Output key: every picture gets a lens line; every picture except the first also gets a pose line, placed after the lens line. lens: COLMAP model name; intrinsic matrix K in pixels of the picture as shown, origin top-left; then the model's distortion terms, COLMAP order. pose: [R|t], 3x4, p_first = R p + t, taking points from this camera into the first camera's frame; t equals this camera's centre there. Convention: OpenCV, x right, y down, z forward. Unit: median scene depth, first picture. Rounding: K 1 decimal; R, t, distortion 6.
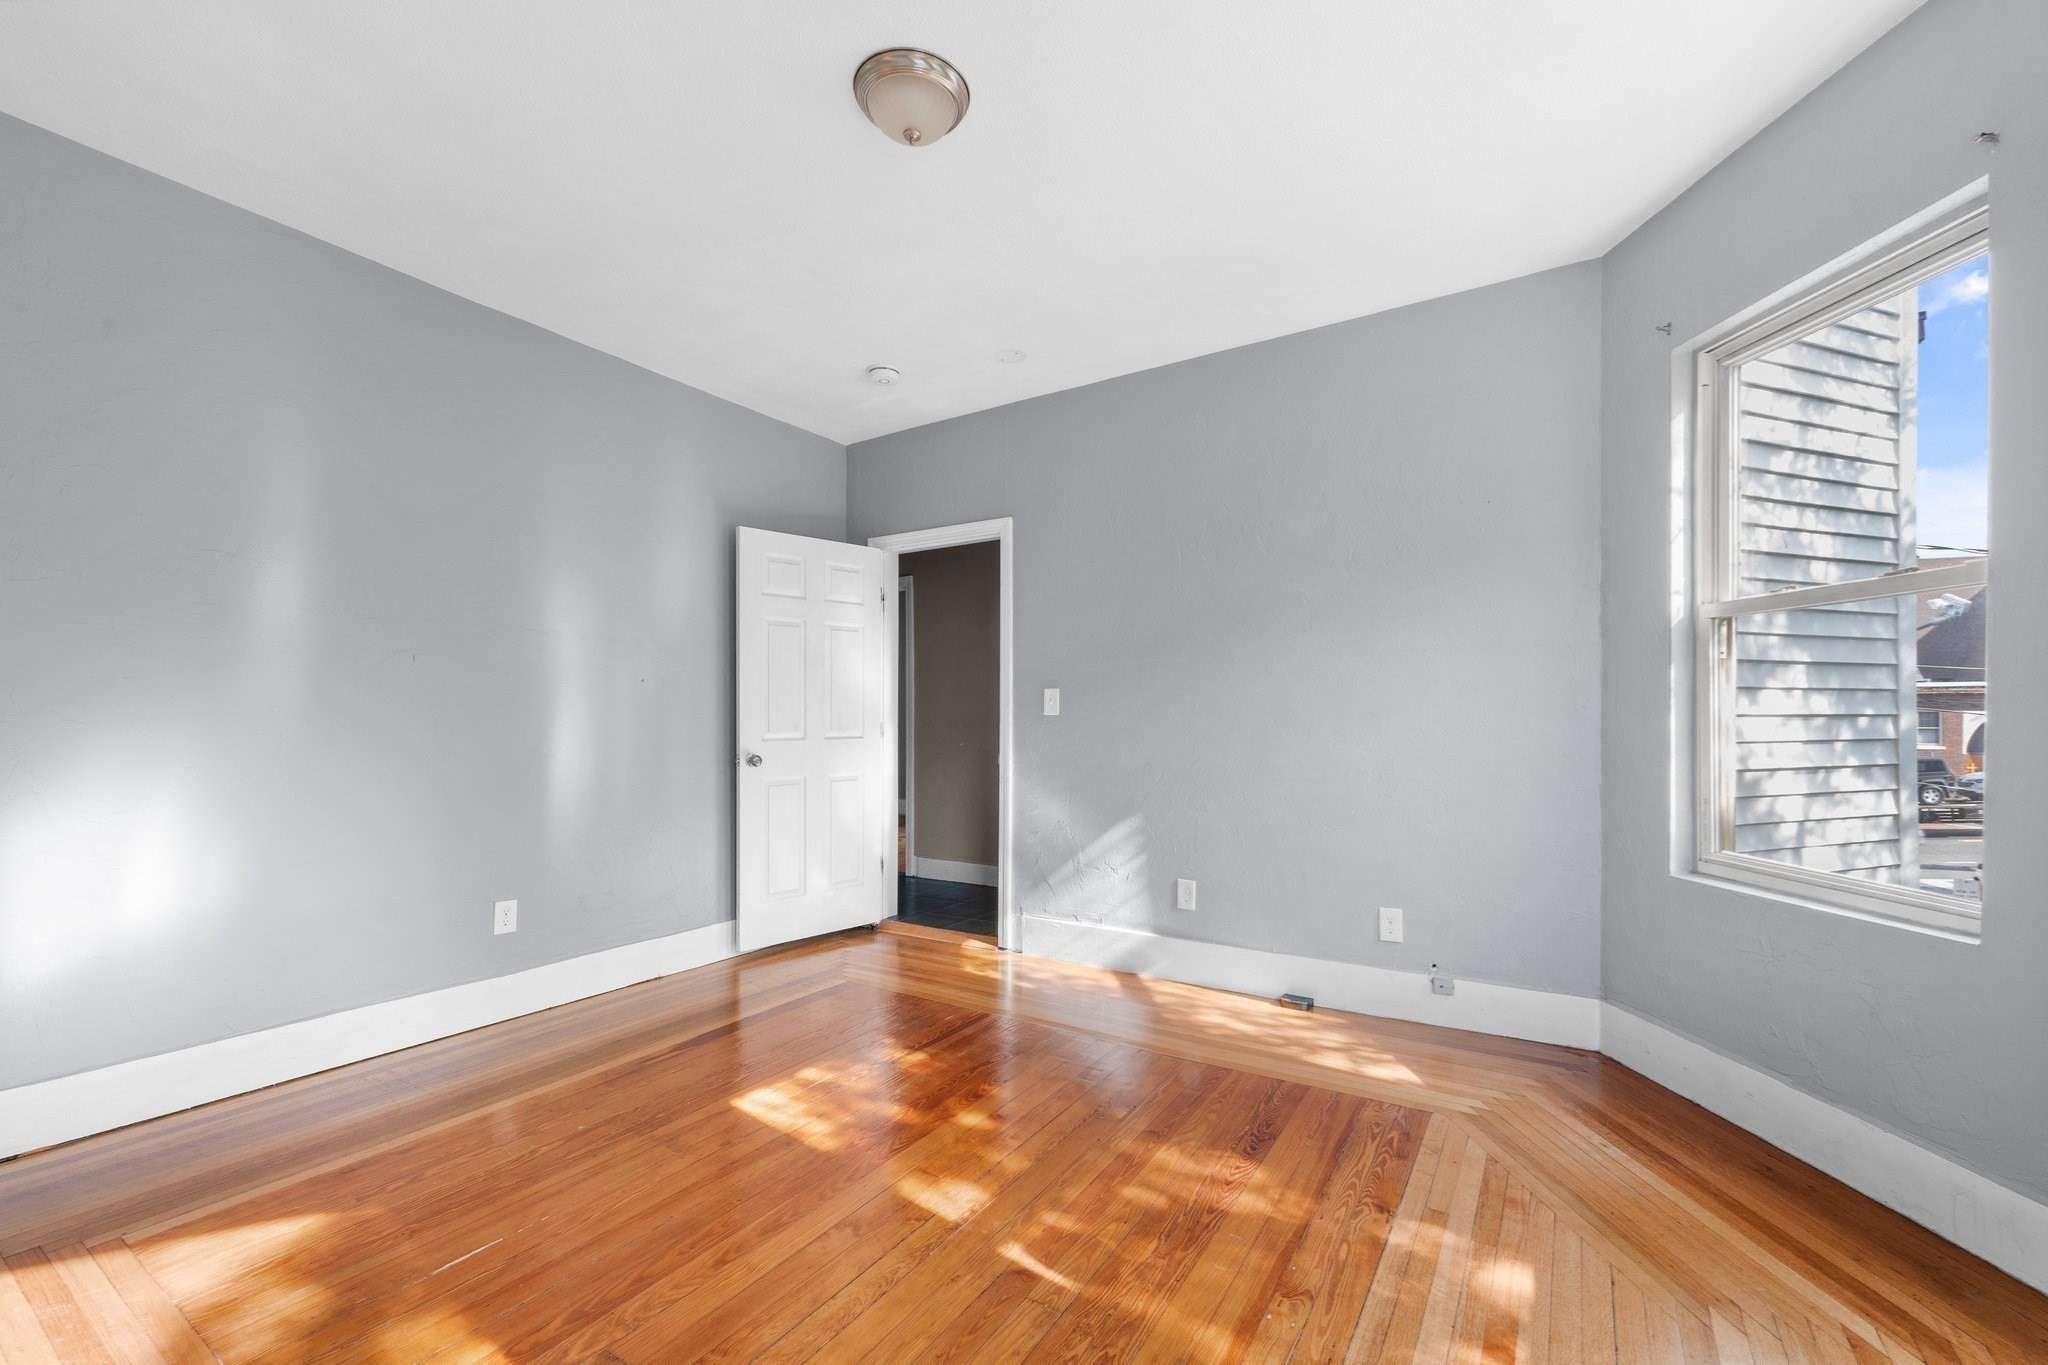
lens RADIAL K [[840.7, 0, 1018.0], [0, 840.7, 711.0], [0, 0, 1]] dist [0.000273, -0.000285]
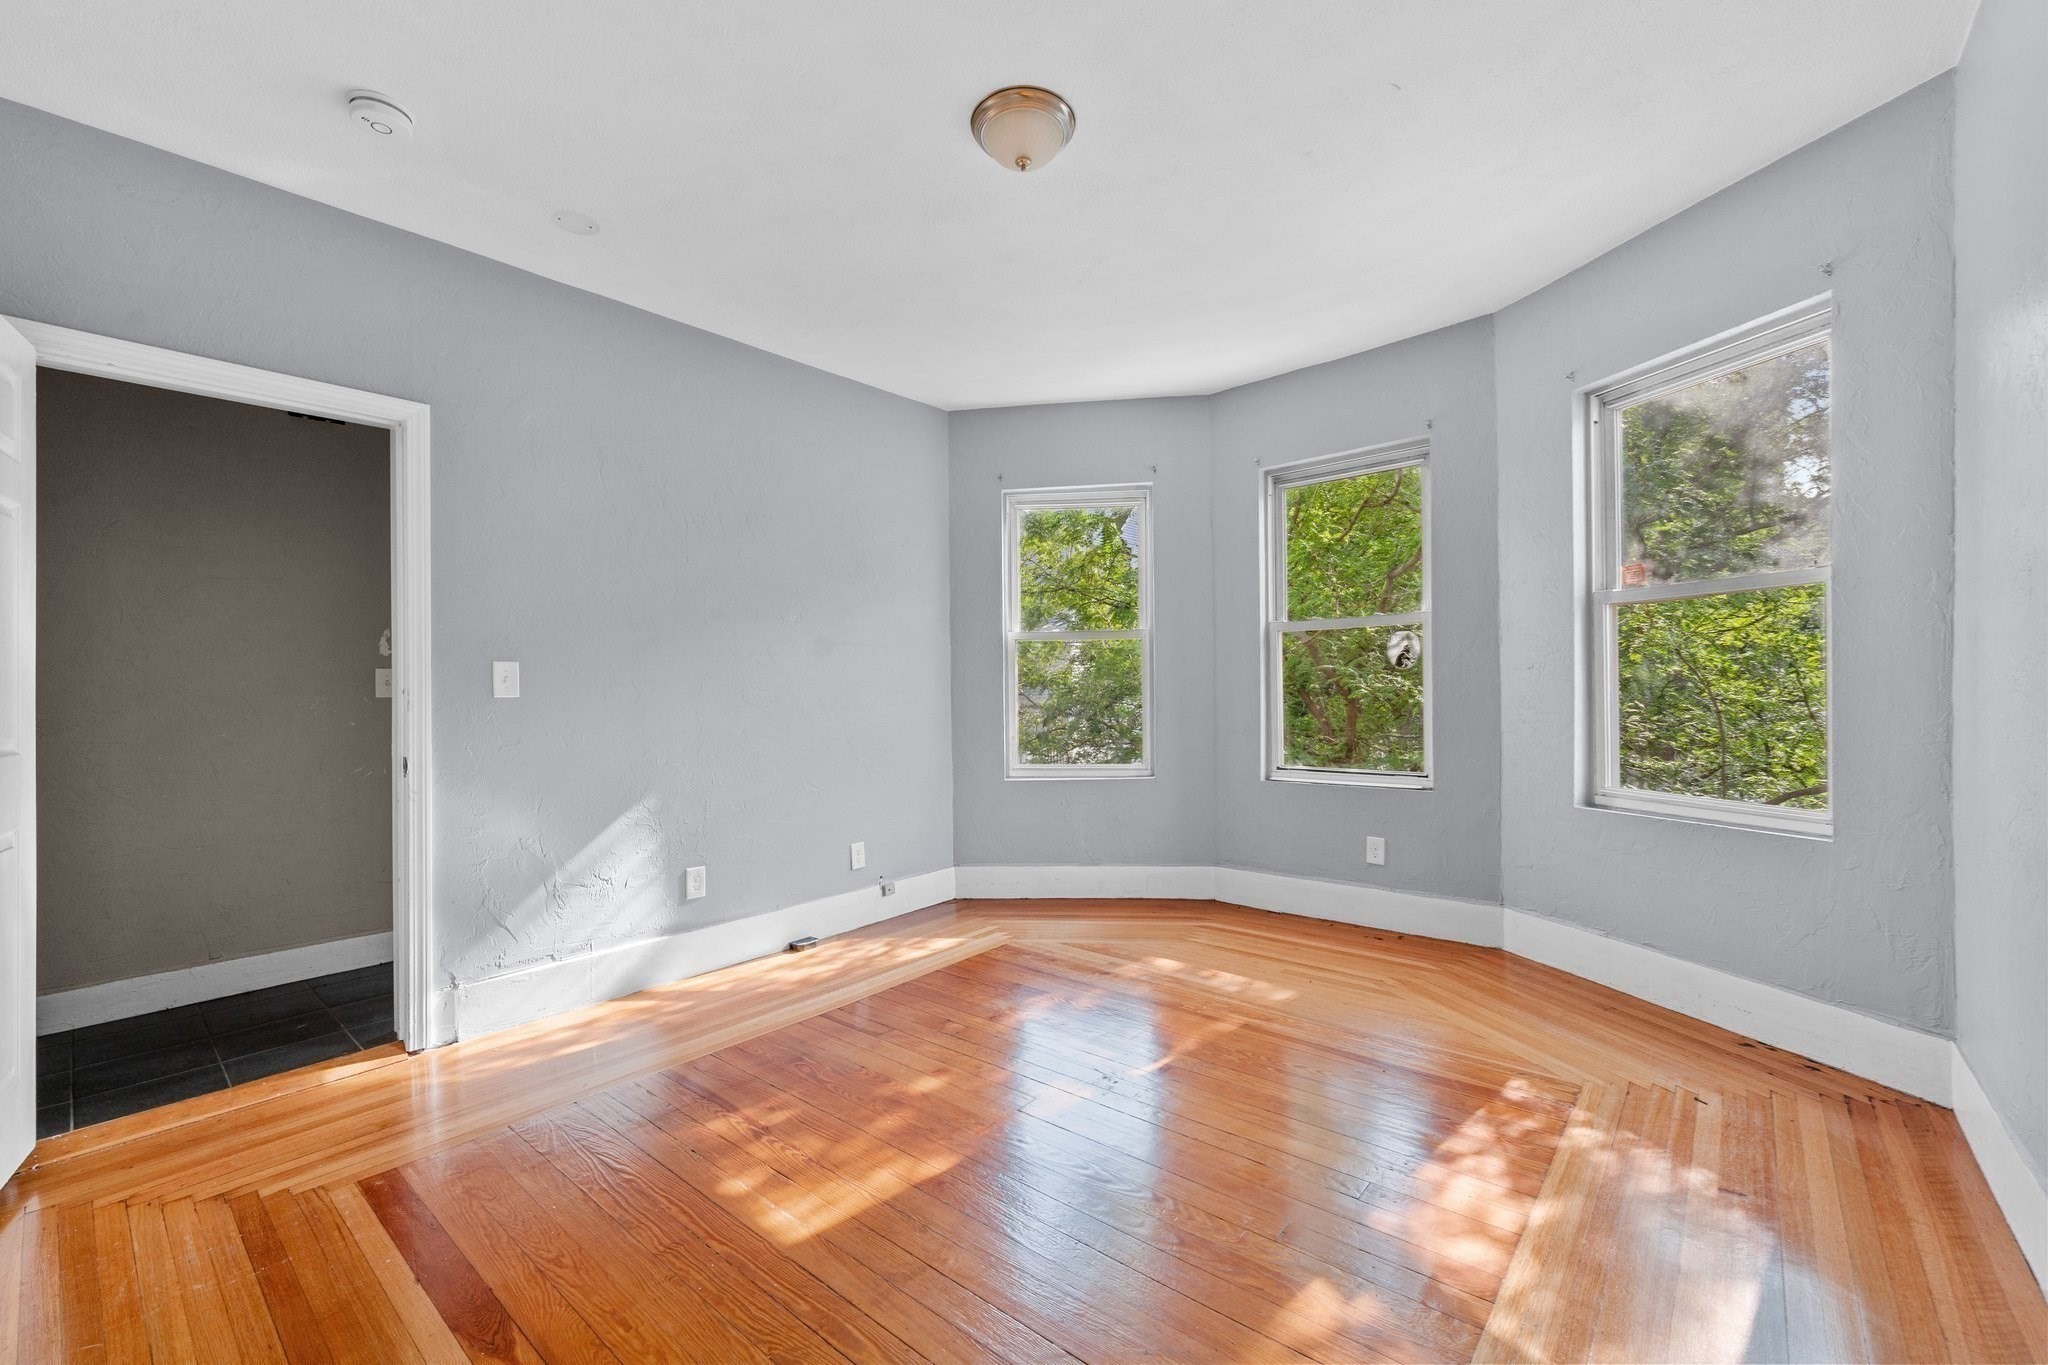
lens RADIAL K [[839.7, 0, 1048.7], [0, 839.7, 692.1], [0, 0, 1]] dist [0.004301, -0.000228]
pose [[0.128618, -0.003631, 0.991688, -0.768370], [0.010918, 0.999938, 0.002245, 0.004682], [-0.991634, 0.010538, 0.128649, 0.523602]]
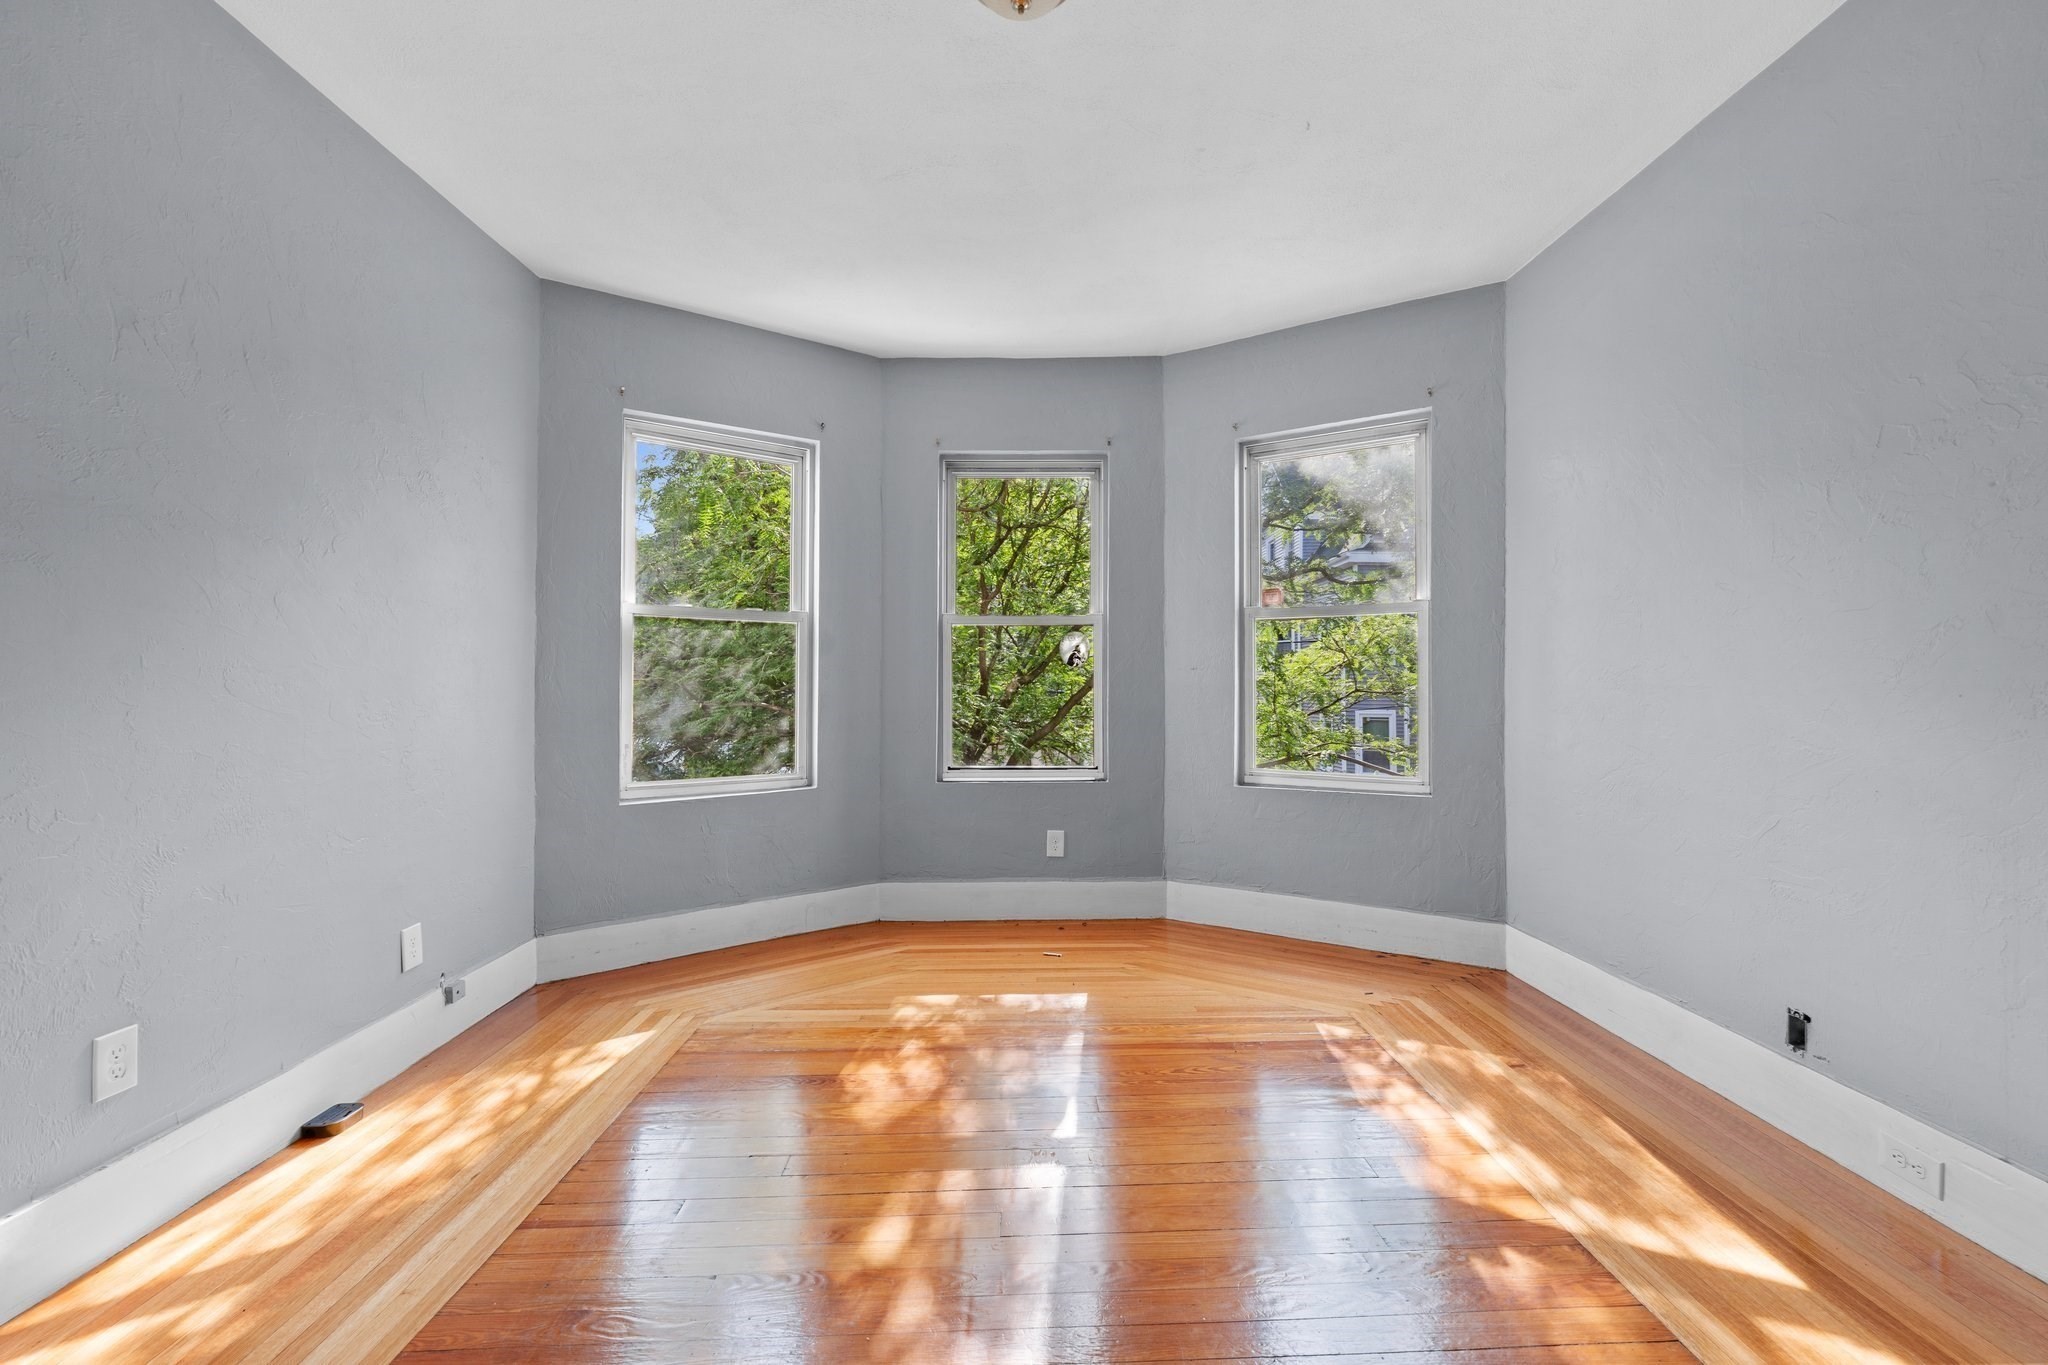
lens RADIAL K [[837.9, 0, 1033.1], [0, 837.9, 675.5], [0, 0, 1]] dist [0.001683, -0.000207]
pose [[-0.563901, 0.013598, 0.825730, -0.518945], [-0.000381, 0.999860, -0.016726, 0.013376], [-0.825842, -0.009746, -0.563817, 0.935233]]
